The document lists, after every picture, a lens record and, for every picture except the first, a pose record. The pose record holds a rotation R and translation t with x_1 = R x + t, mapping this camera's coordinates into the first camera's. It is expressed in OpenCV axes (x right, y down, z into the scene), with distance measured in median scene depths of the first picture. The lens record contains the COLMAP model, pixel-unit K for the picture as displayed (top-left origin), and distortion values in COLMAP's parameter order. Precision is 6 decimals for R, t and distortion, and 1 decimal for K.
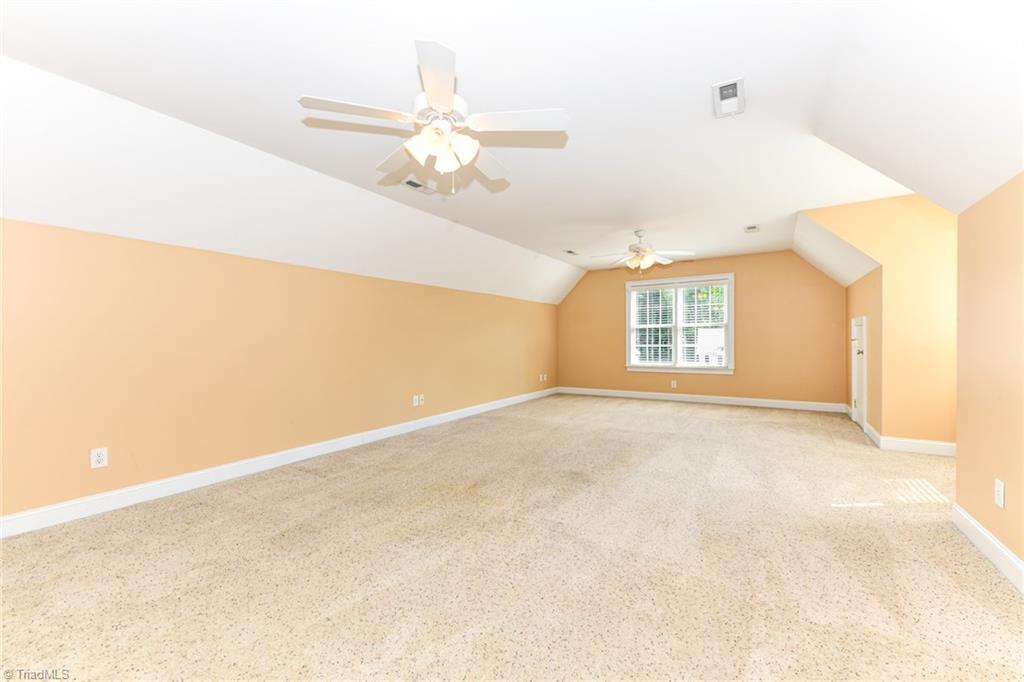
lens RADIAL K [[412.4, 0, 512.6], [0, 412.4, 349.1], [0, 0, 1]] dist [0.009536, -0.000951]
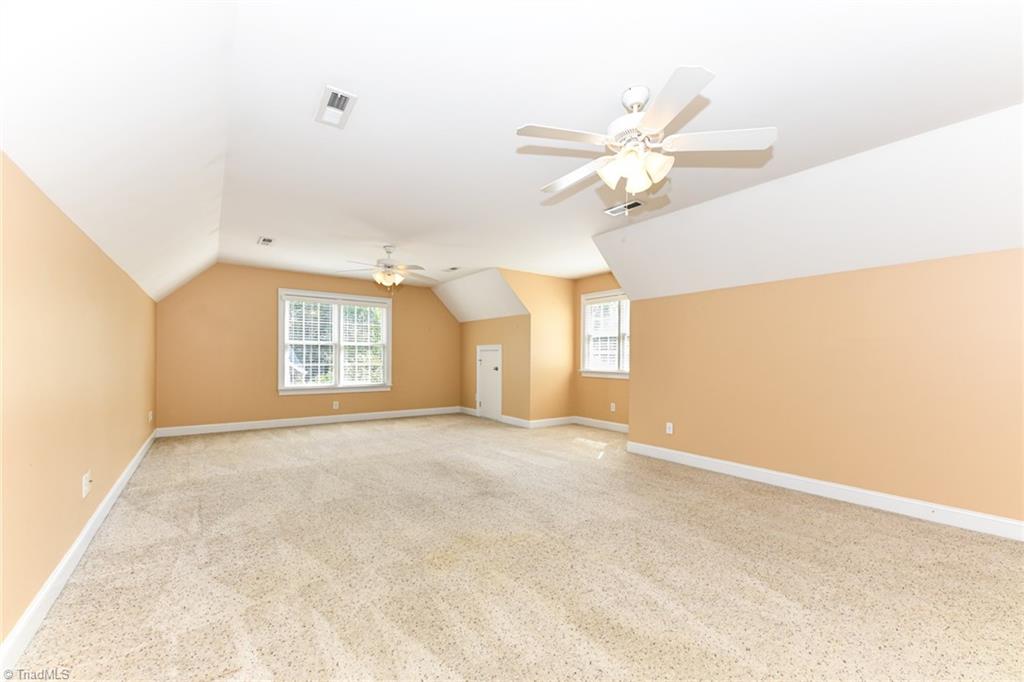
lens RADIAL K [[412.4, 0, 526.4], [0, 412.4, 355.3], [0, 0, 1]] dist [0.009536, -0.000951]
pose [[0.348127, 0.018083, 0.937273, -0.347954], [0.009561, 0.999693, -0.022839, -0.003389], [-0.937398, 0.016913, 0.347848, 0.258437]]
